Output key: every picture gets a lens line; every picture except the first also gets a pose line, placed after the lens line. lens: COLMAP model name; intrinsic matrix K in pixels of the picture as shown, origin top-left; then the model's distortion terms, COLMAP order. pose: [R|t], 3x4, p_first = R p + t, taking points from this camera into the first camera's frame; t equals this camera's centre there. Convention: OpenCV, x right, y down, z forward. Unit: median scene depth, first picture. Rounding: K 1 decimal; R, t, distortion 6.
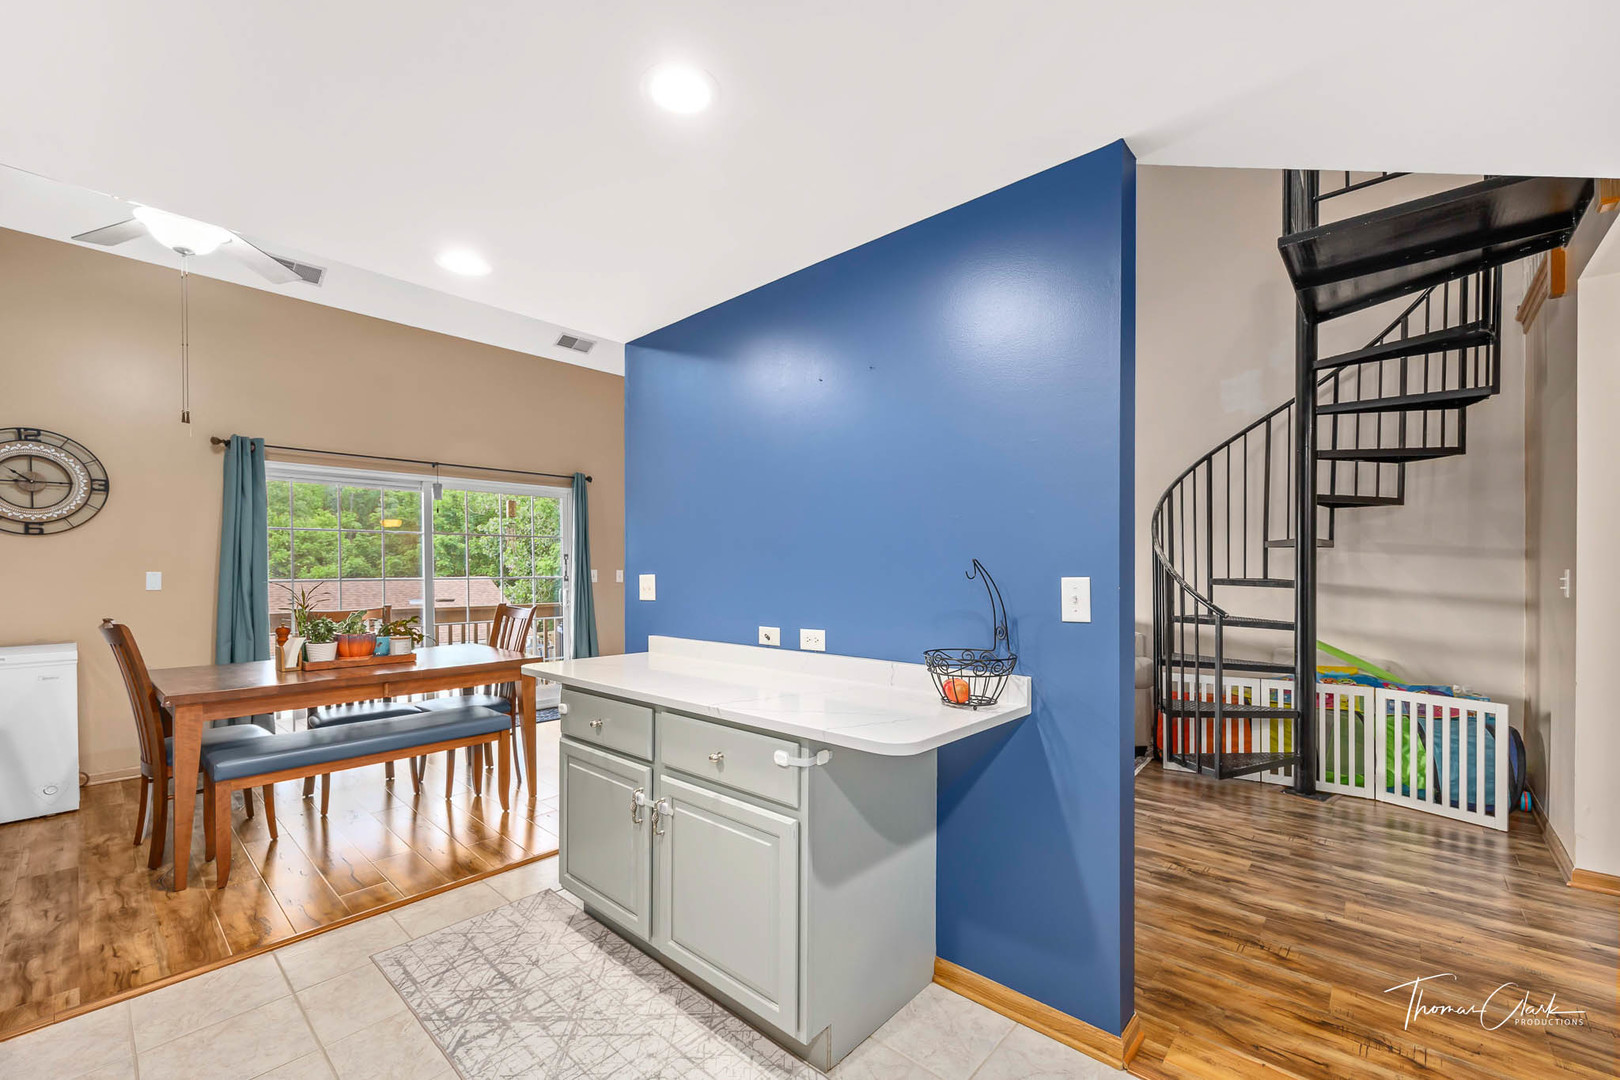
lens RADIAL K [[653.2, 0, 815.1], [0, 653.2, 577.6], [0, 0, 1]] dist [-0.001624, 0.000024]
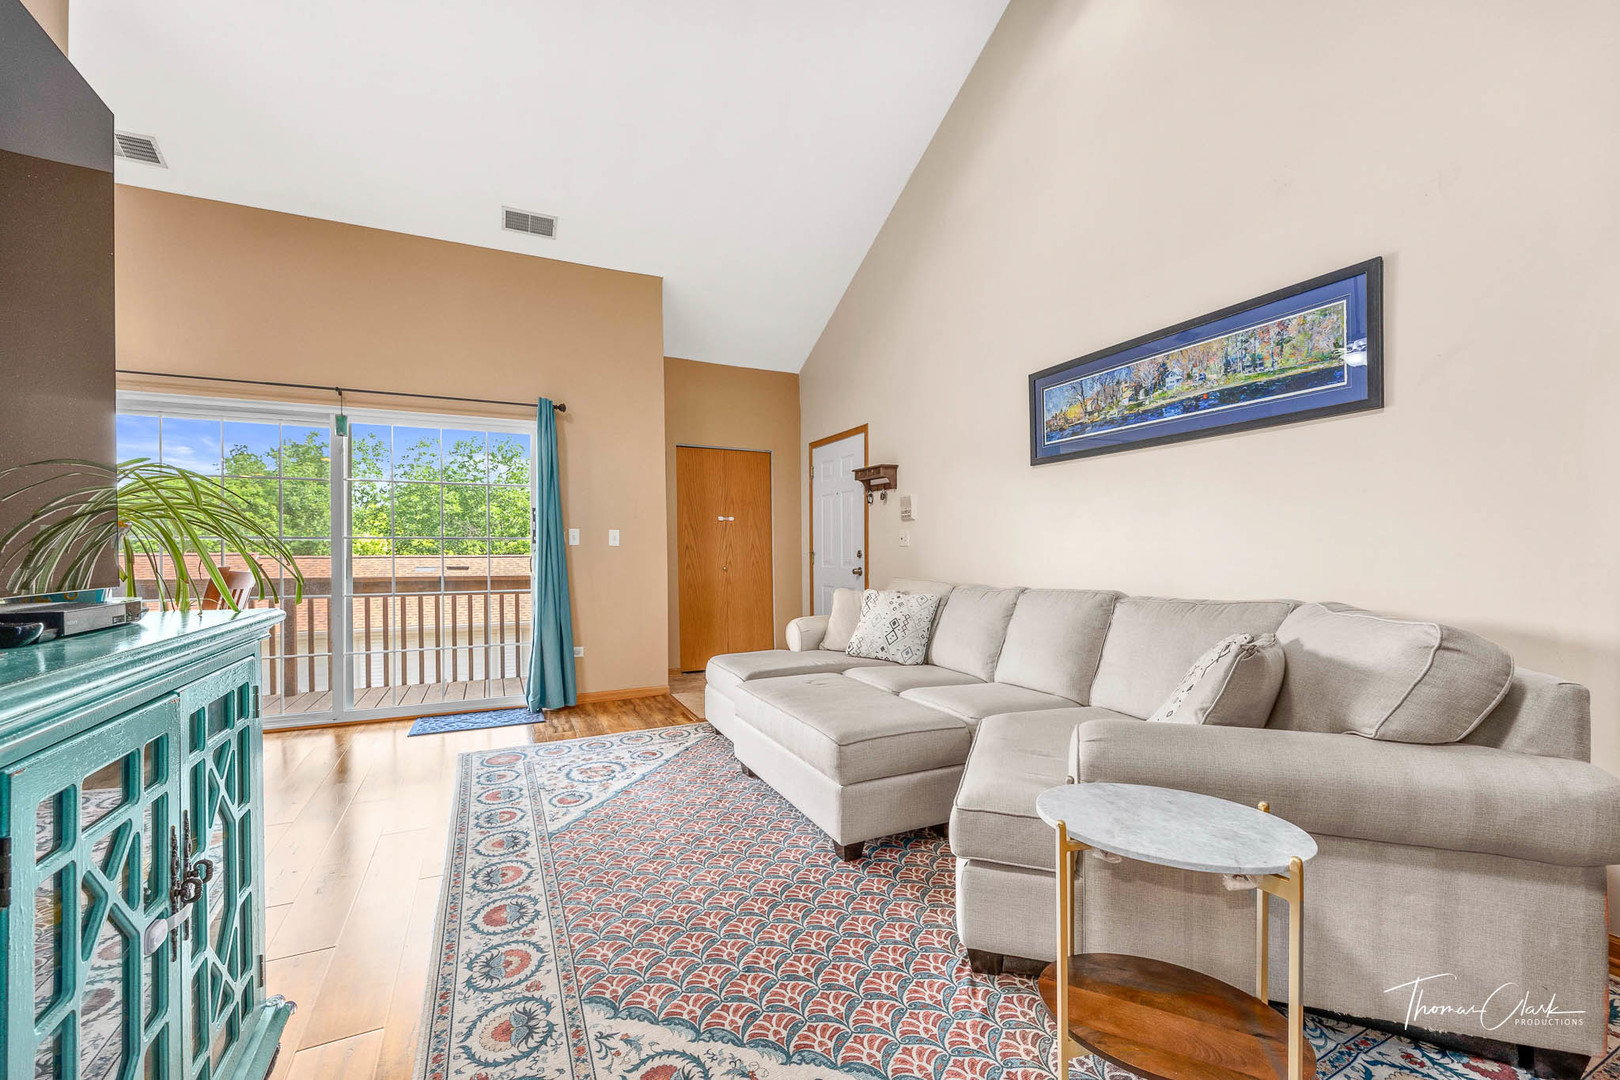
lens RADIAL K [[653.2, 0, 814.6], [0, 653.2, 557.4], [0, 0, 1]] dist [-0.001624, 0.000024]
pose [[0.923864, 0.004418, -0.382695, 0.337003], [-0.005843, 0.999980, -0.002562, 0.034314], [0.382676, 0.004604, 0.923871, 0.683929]]
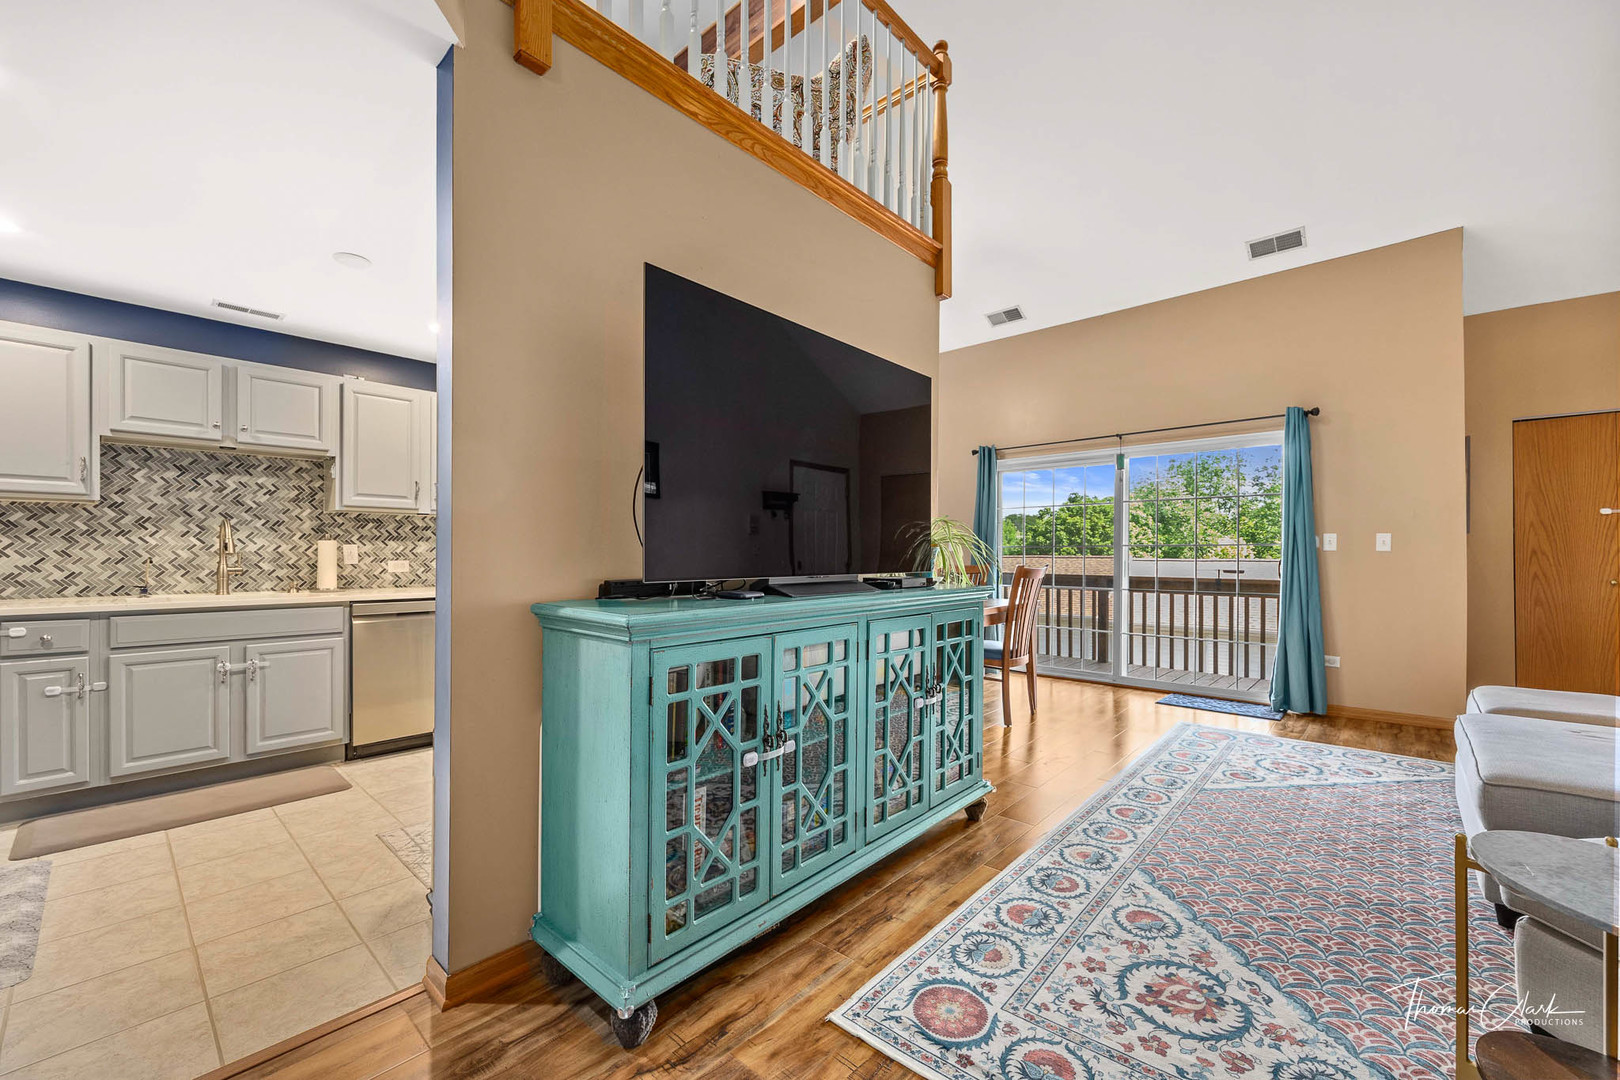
lens RADIAL K [[653.2, 0, 804.5], [0, 653.2, 556.1], [0, 0, 1]] dist [-0.001624, 0.000024]
pose [[-0.019371, 0.004919, -0.999800, 0.658315], [-0.015927, 0.999859, 0.005228, 0.030085], [0.999685, 0.016026, -0.019290, 0.712600]]
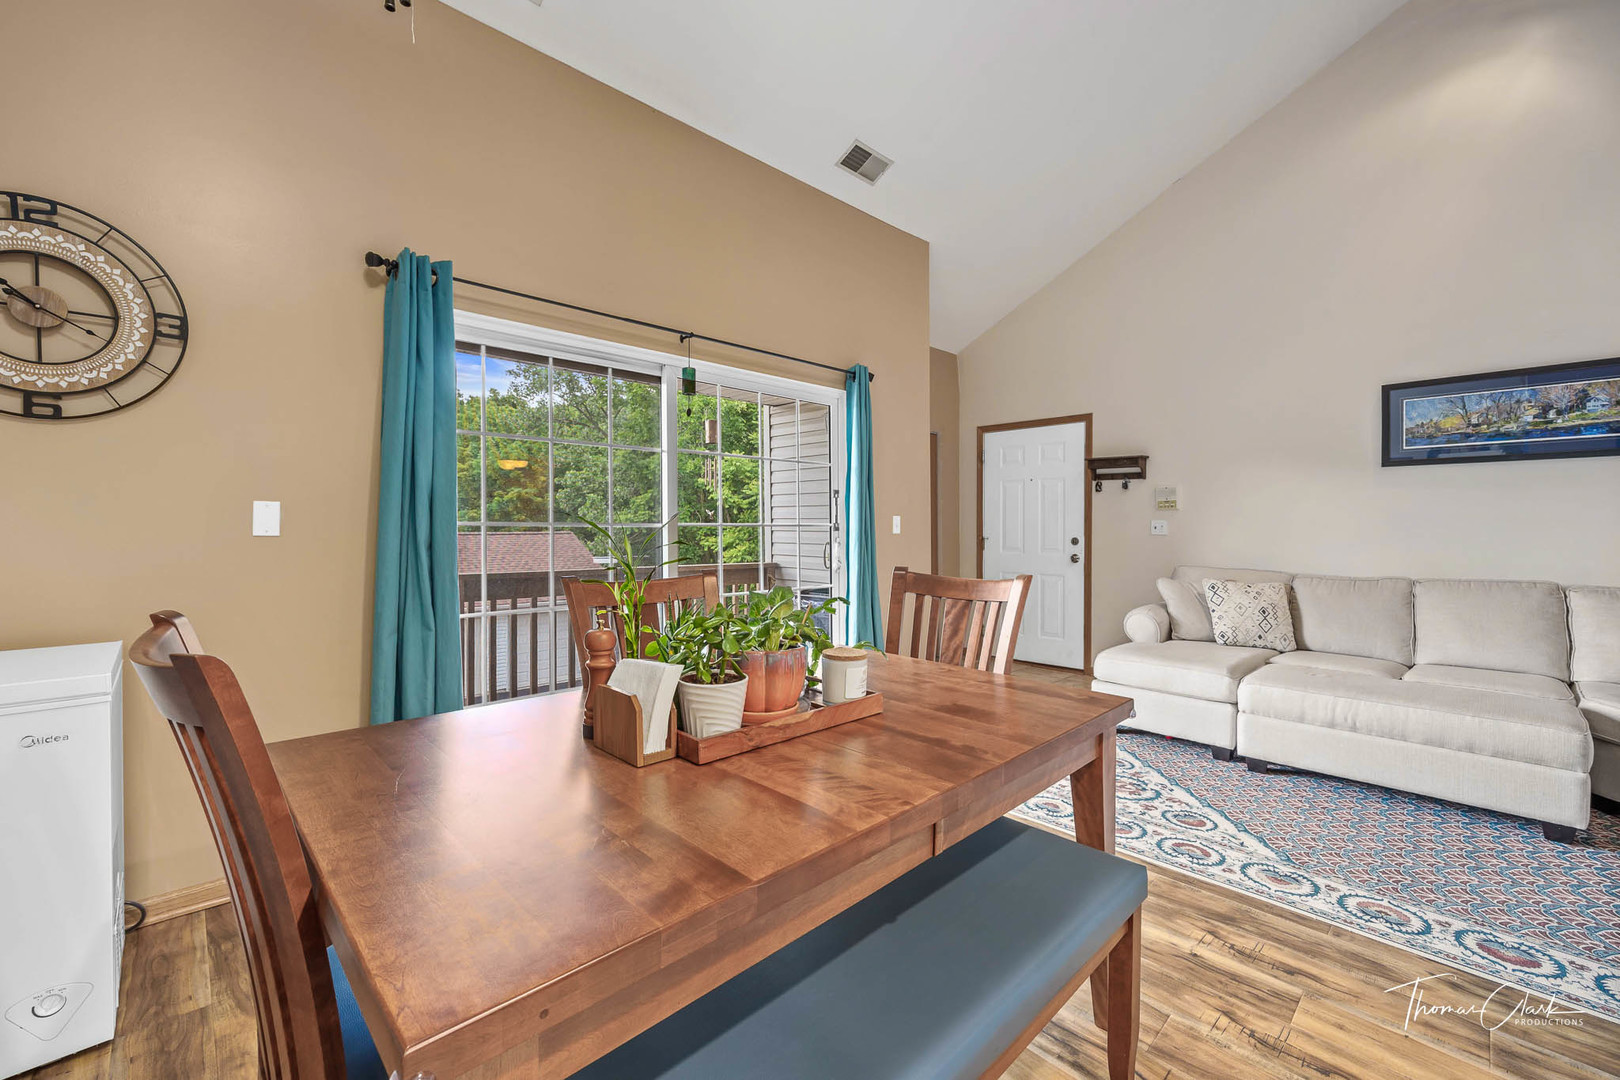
lens RADIAL K [[653.2, 0, 803.0], [0, 653.2, 535.8], [0, 0, 1]] dist [-0.001624, 0.000024]
pose [[0.996411, 0.008283, -0.084241, -0.578074], [-0.008282, 0.999966, 0.000367, 0.015609], [0.084241, 0.000332, 0.996445, 0.549456]]
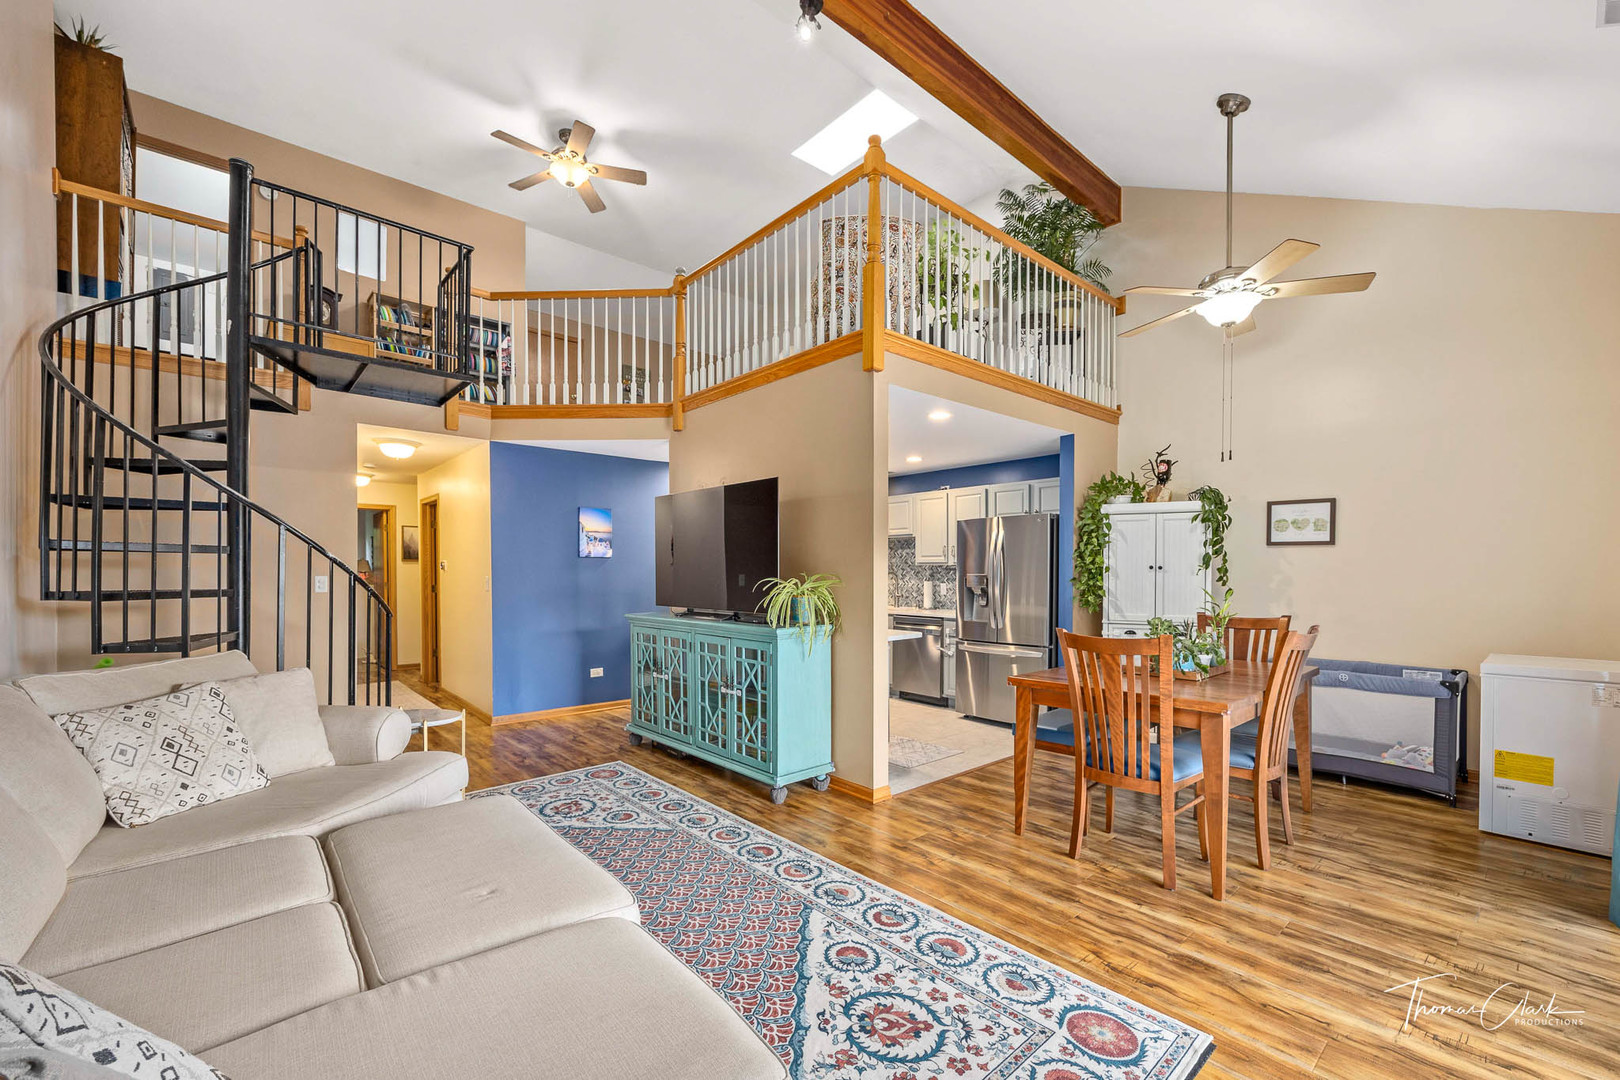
lens RADIAL K [[653.2, 0, 816.5], [0, 653.2, 586.0], [0, 0, 1]] dist [-0.001624, 0.000024]
pose [[-0.992726, -0.002247, 0.120375, -0.258550], [0.002135, 0.999340, 0.036264, -0.033340], [-0.120377, 0.036257, -0.992066, 1.853955]]
